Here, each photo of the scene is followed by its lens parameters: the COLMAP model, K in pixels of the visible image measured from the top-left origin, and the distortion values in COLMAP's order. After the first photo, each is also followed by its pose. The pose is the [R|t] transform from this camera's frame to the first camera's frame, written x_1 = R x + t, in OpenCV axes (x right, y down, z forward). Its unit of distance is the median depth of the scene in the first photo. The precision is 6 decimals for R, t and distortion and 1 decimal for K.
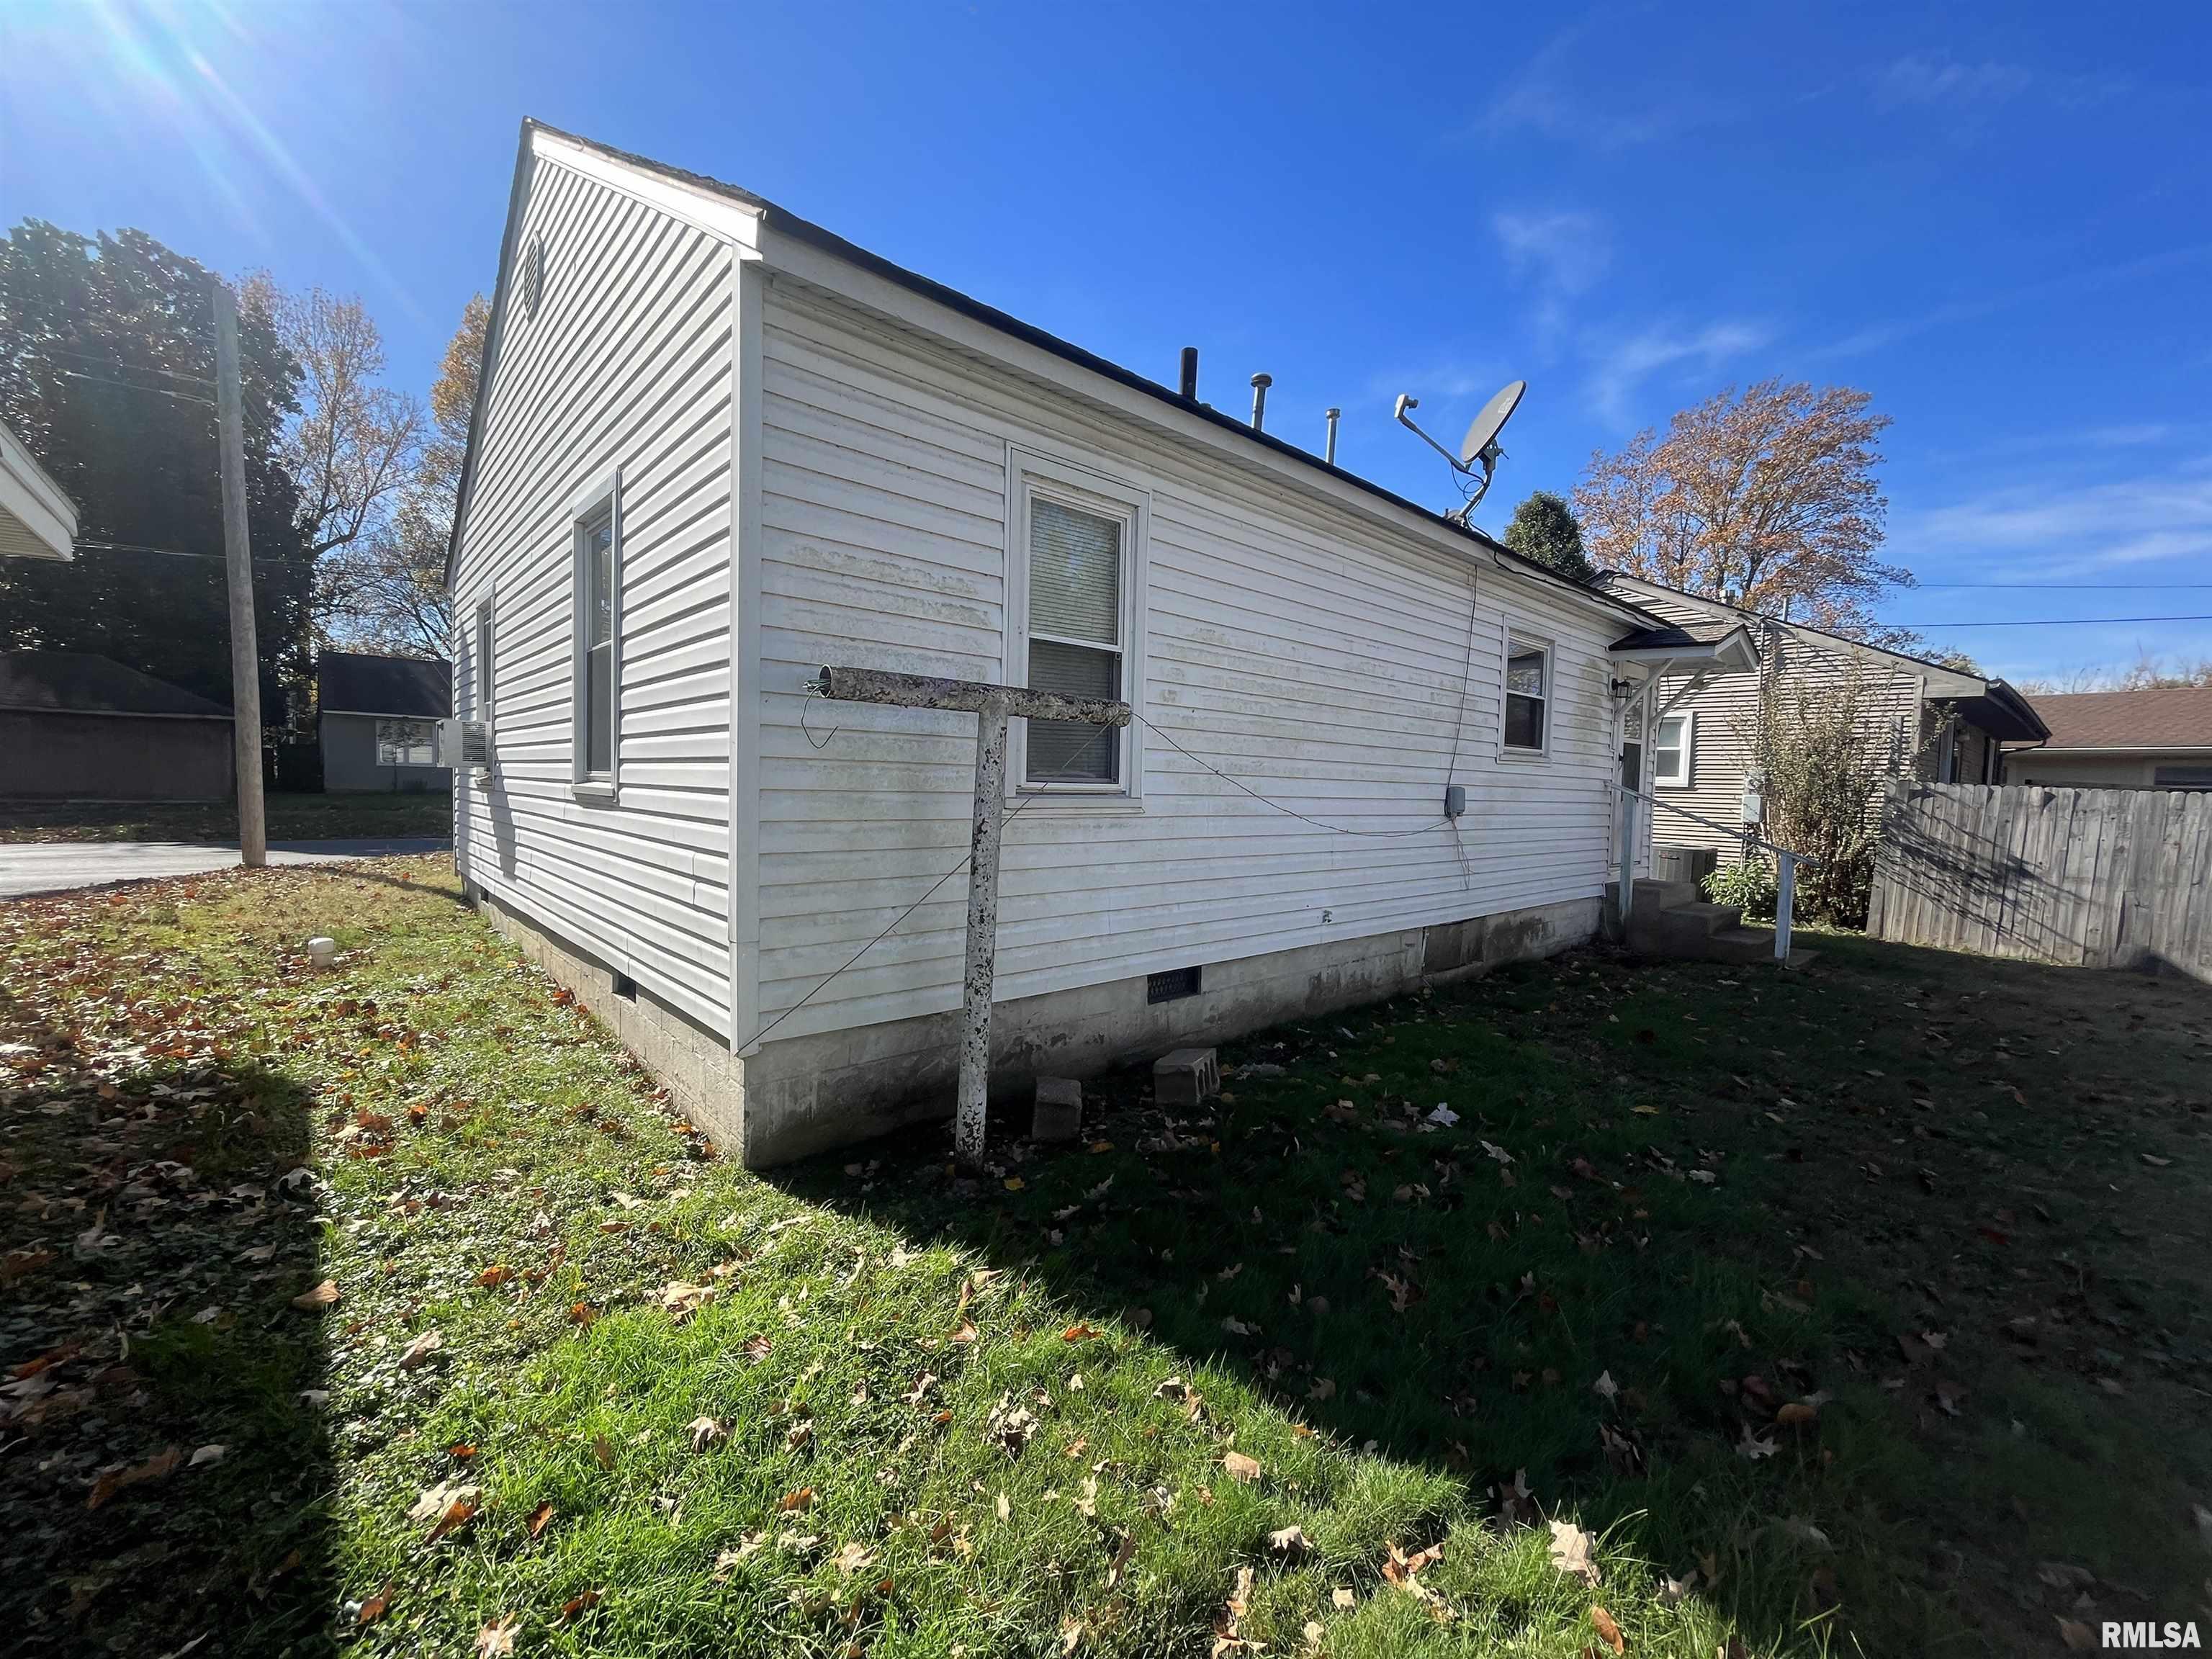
lens RADIAL K [[892.9, 0, 1103.6], [0, 892.9, 833.8], [0, 0, 1]] dist [-0.005621, 0.000864]
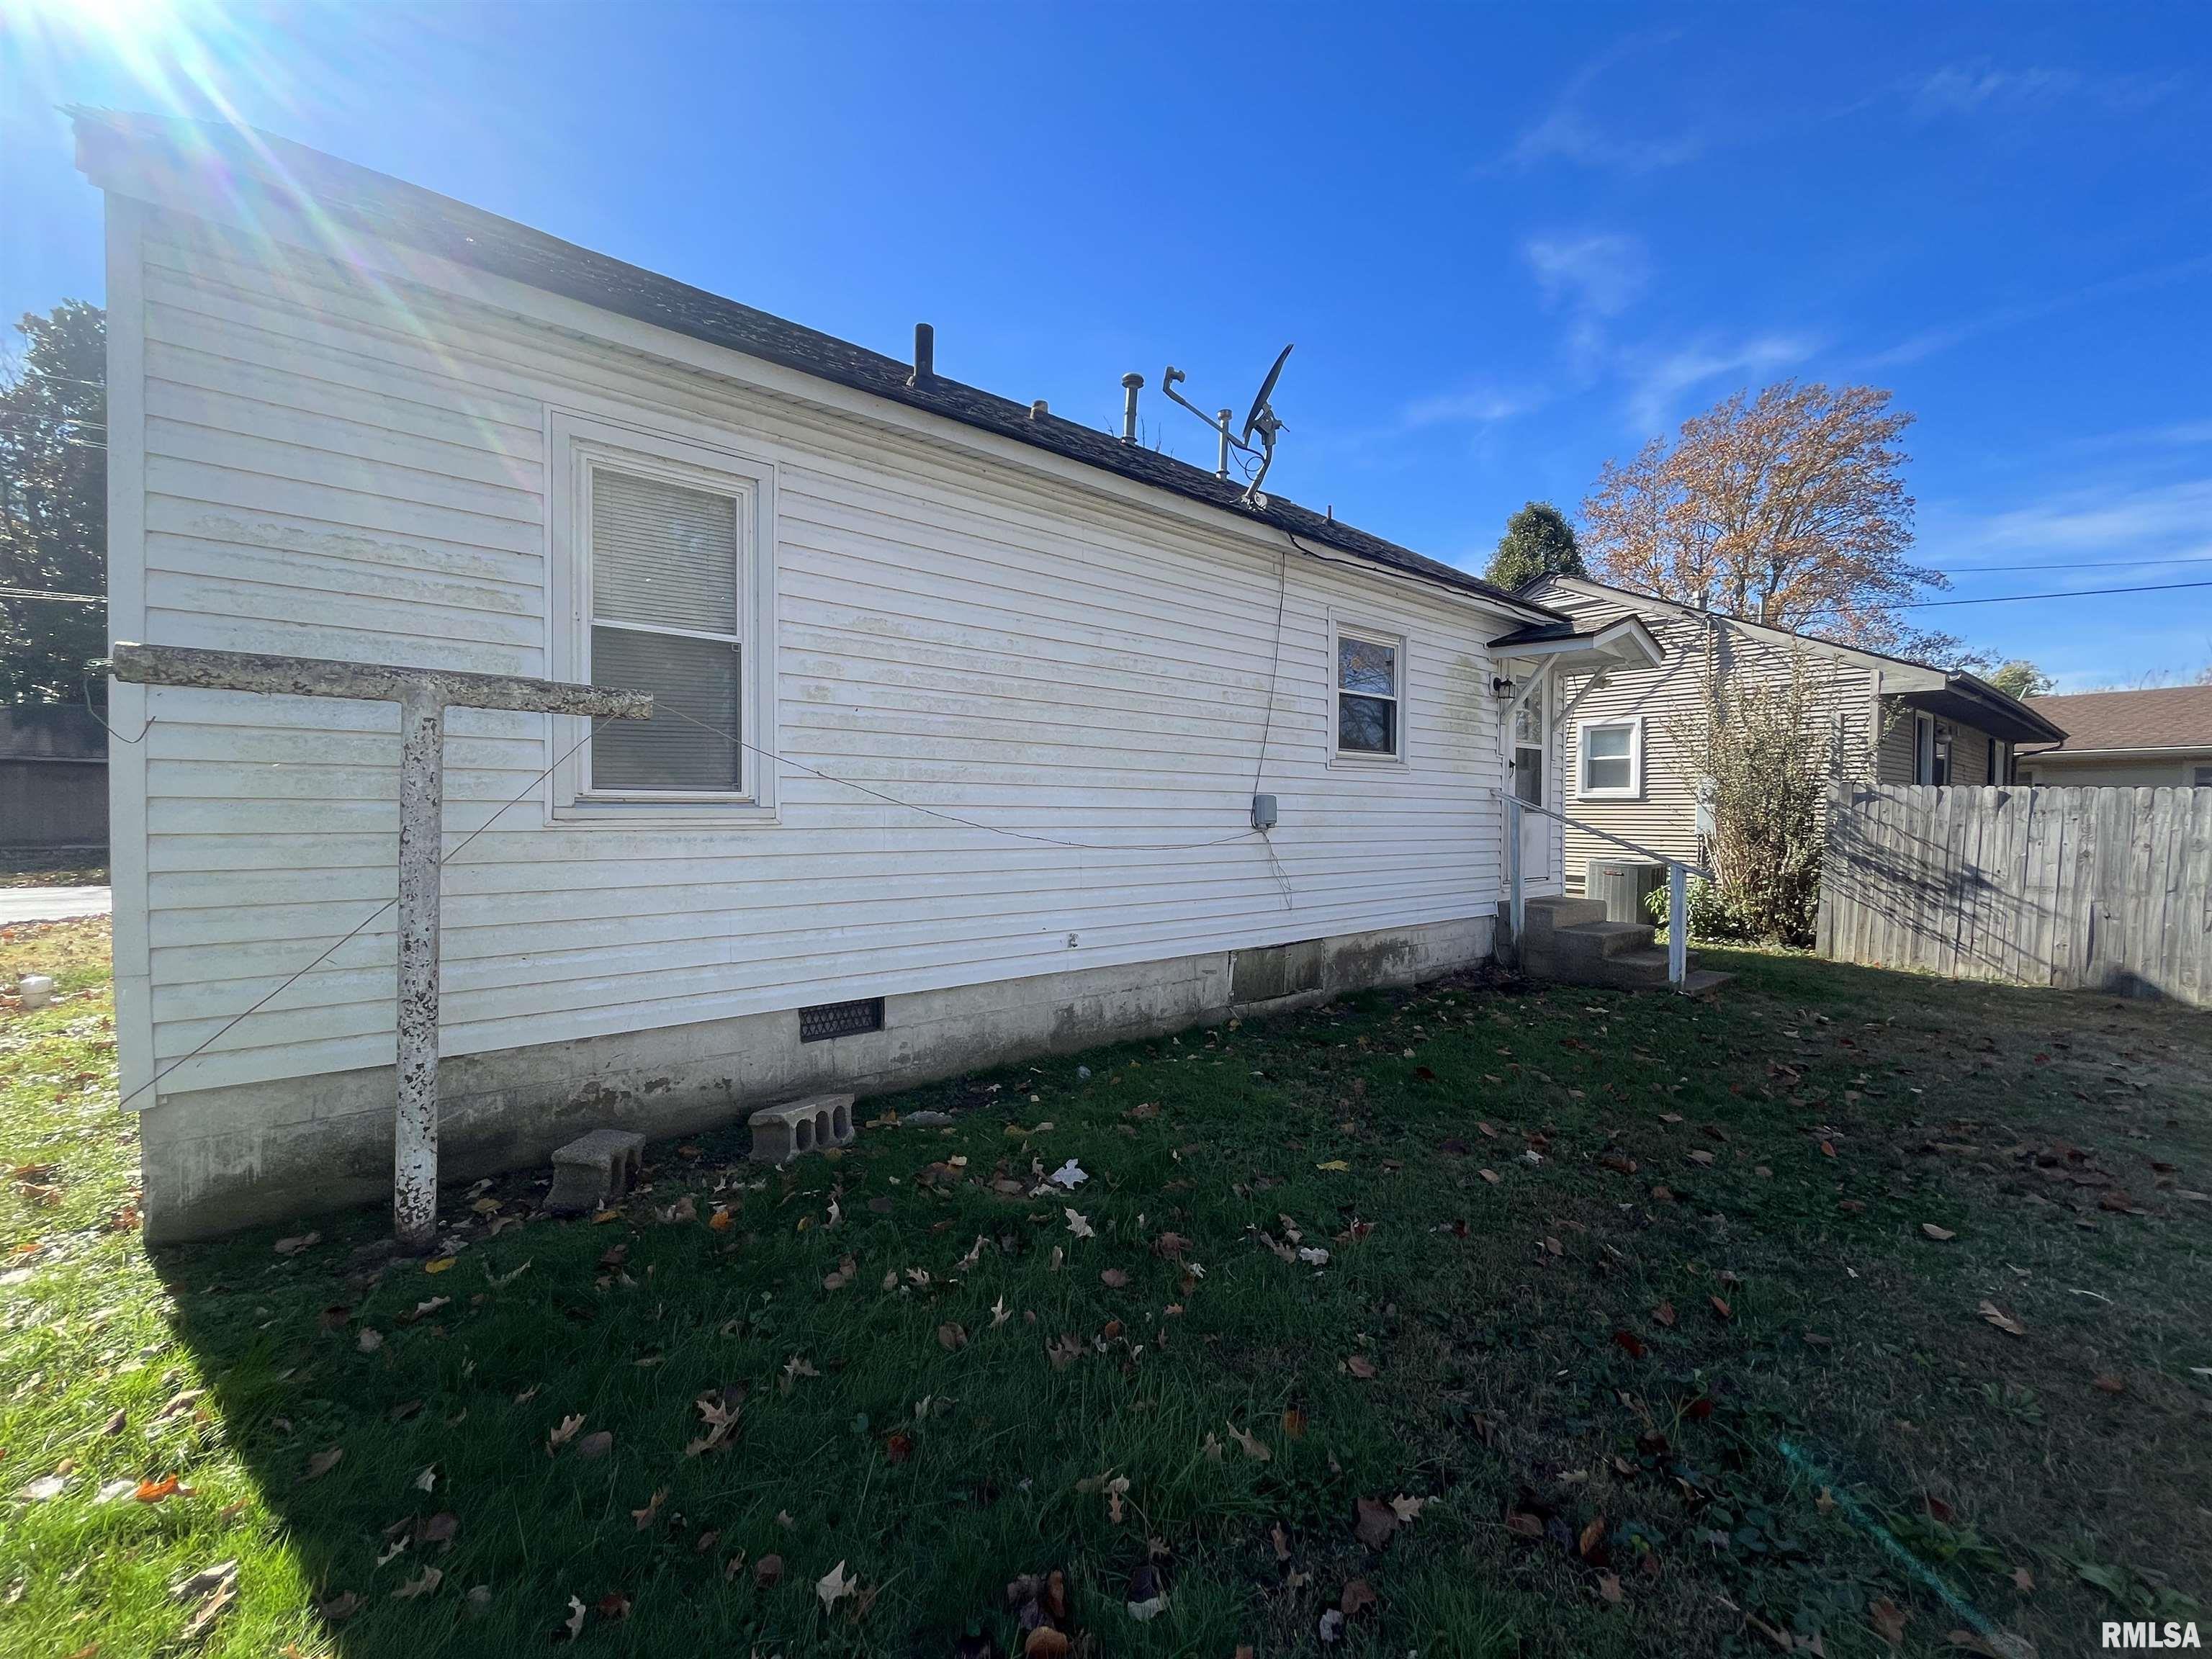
lens RADIAL K [[892.9, 0, 1108.0], [0, 892.9, 831.8], [0, 0, 1]] dist [-0.005621, 0.000864]
pose [[0.998844, -0.019067, -0.044133, 0.359565], [0.017420, 0.999148, -0.037403, 0.020010], [0.044808, 0.036591, 0.998325, 0.119171]]
